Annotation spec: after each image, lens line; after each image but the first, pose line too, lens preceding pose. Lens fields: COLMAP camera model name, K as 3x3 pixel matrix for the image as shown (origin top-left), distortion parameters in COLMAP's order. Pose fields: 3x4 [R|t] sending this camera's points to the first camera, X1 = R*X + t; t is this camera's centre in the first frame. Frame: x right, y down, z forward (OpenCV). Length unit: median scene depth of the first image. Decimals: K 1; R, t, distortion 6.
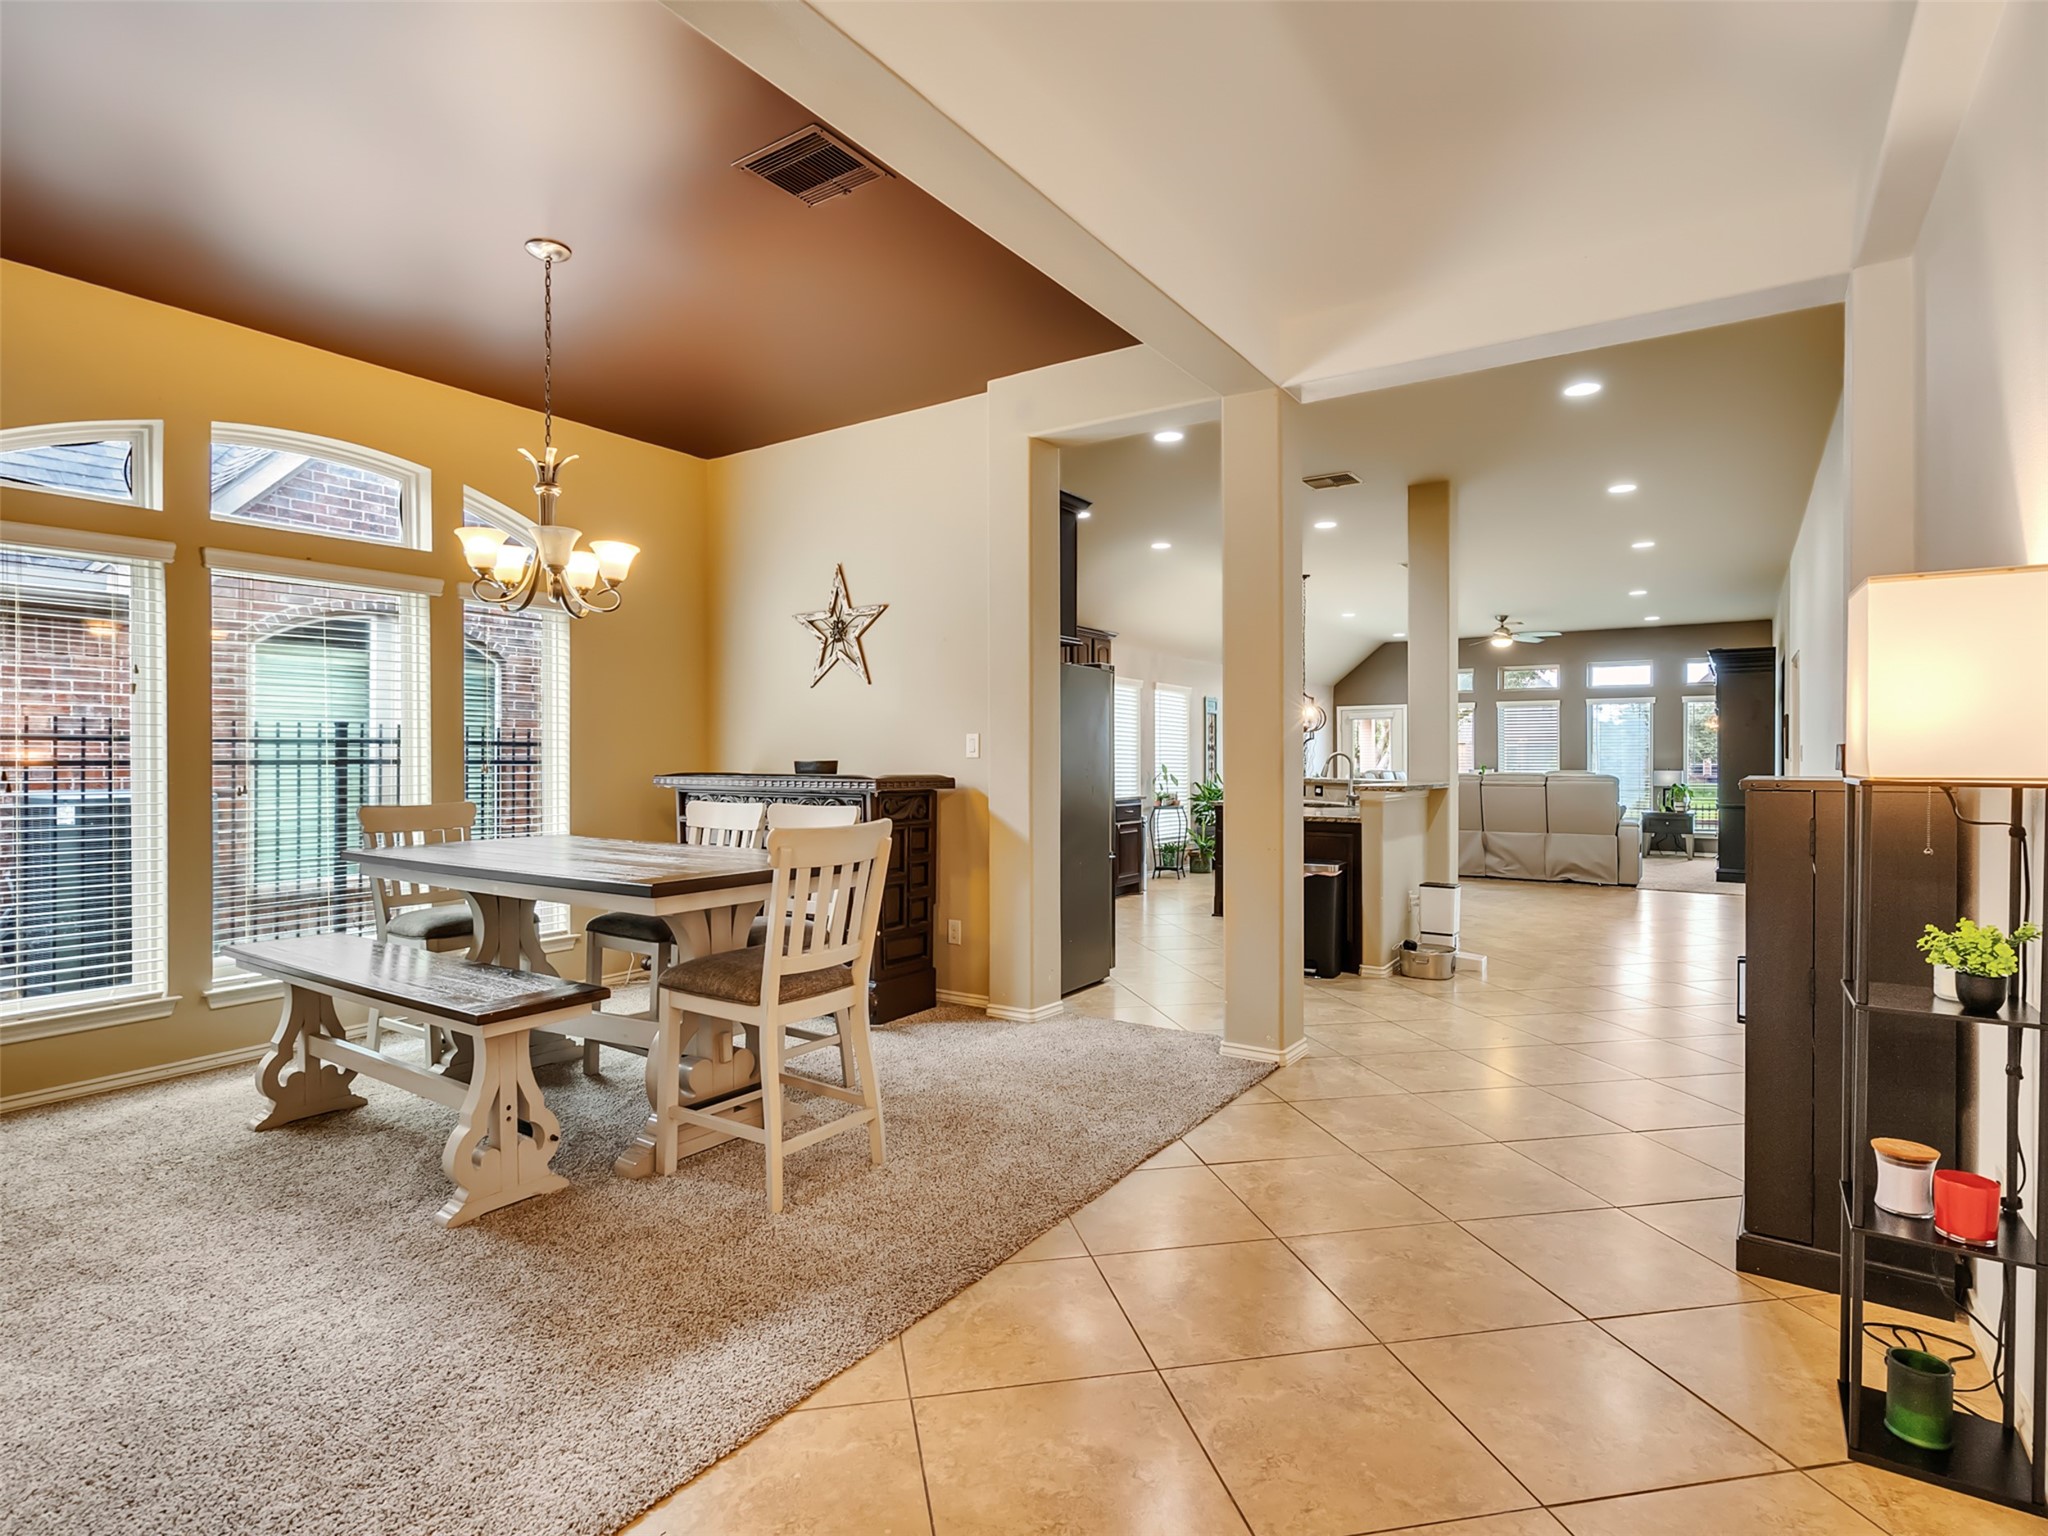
lens RADIAL K [[1064.0, 0, 1010.1], [0, 1064.0, 766.5], [0, 0, 1]] dist [-0.004562, 0.003954]
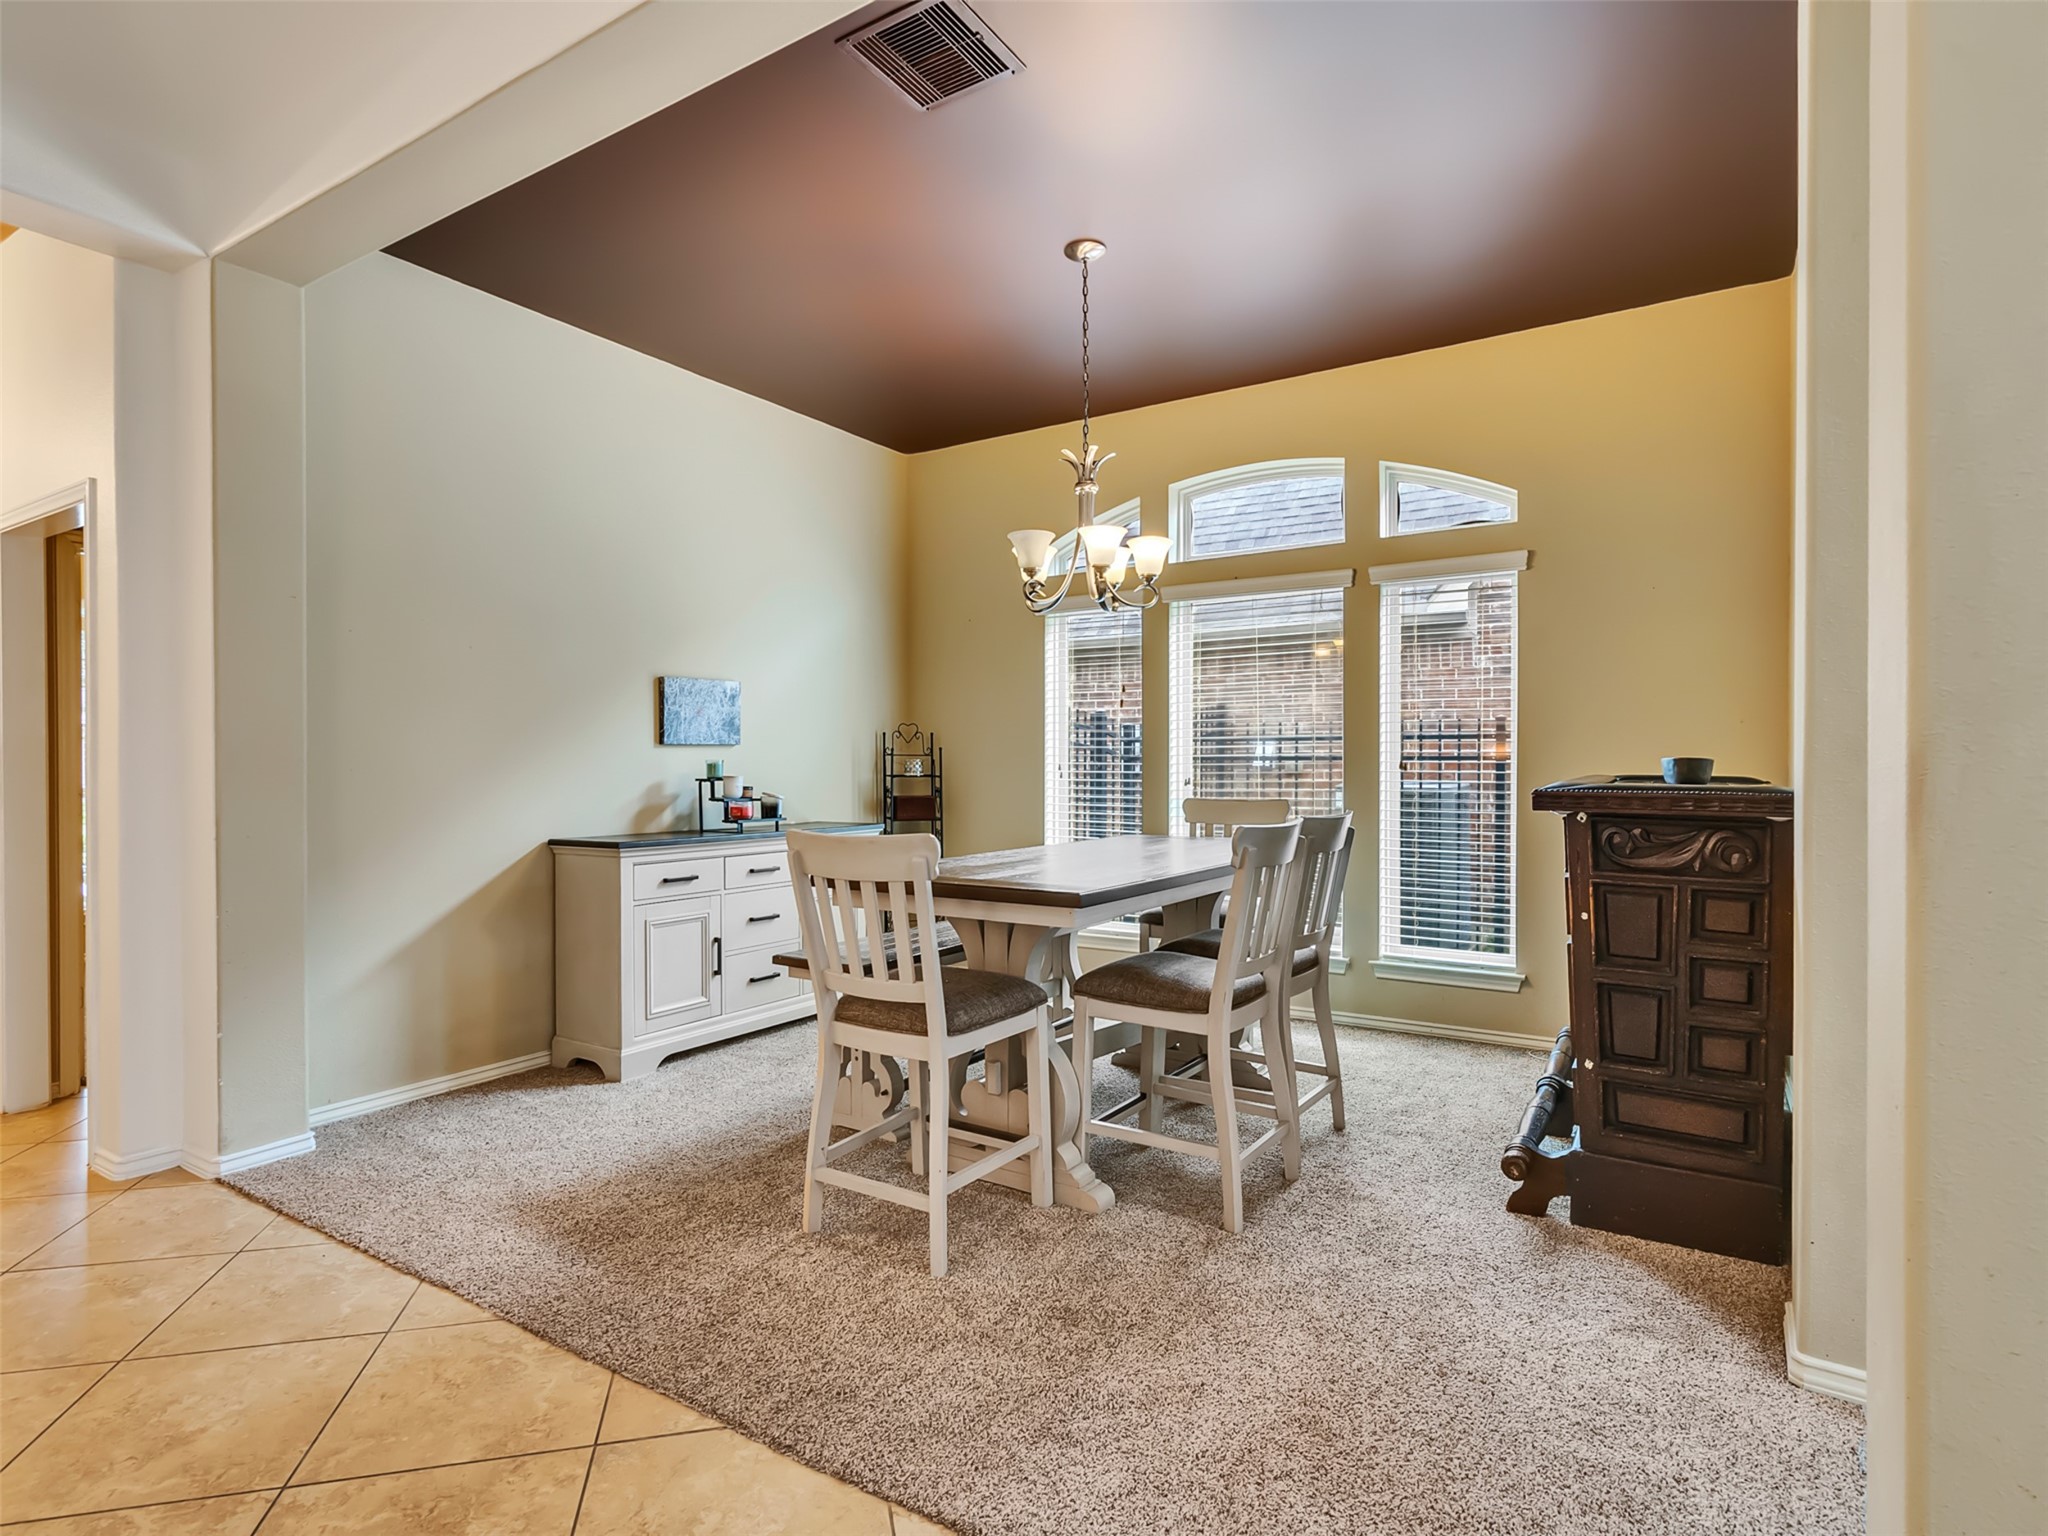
lens RADIAL K [[1064.0, 0, 994.3], [0, 1064.0, 764.6], [0, 0, 1]] dist [-0.004562, 0.003954]
pose [[0.018885, 0.009174, -0.999780, 0.205402], [-0.002545, 0.999955, 0.009127, -0.003059], [0.999818, 0.002372, 0.018908, 0.321365]]
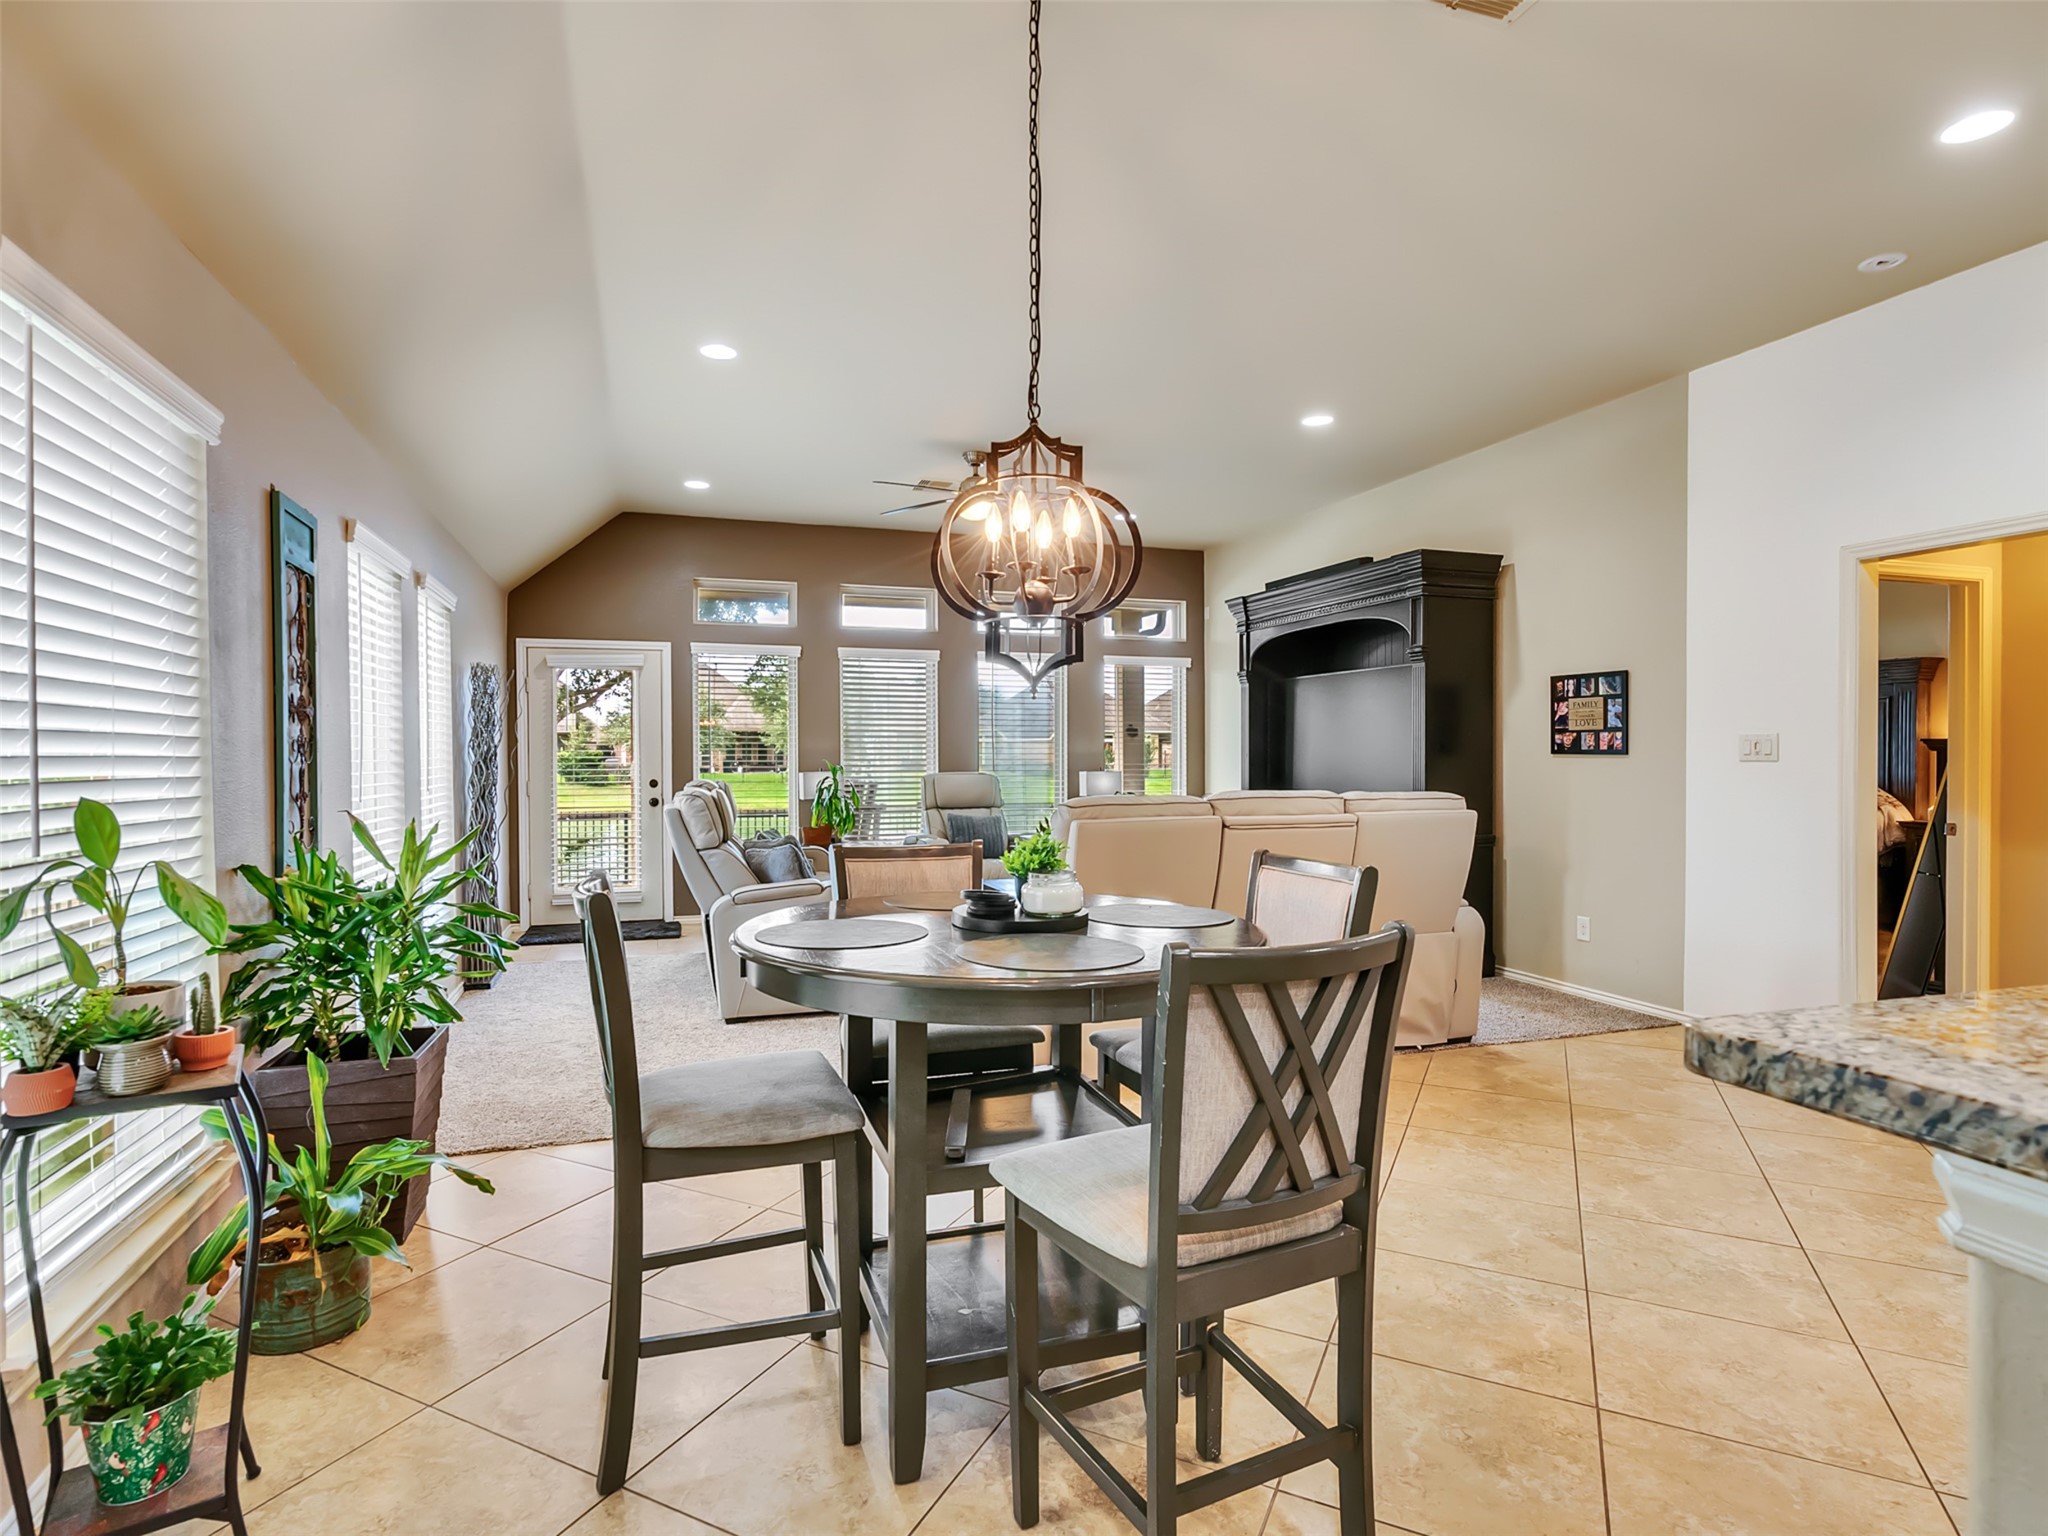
lens RADIAL K [[1064.0, 0, 1009.4], [0, 1064.0, 763.6], [0, 0, 1]] dist [-0.004562, 0.003954]
pose [[0.609125, -0.007936, 0.793035, 0.114775], [0.003709, 0.999968, 0.007157, -0.007825], [-0.793066, -0.001418, 0.609134, 0.874465]]
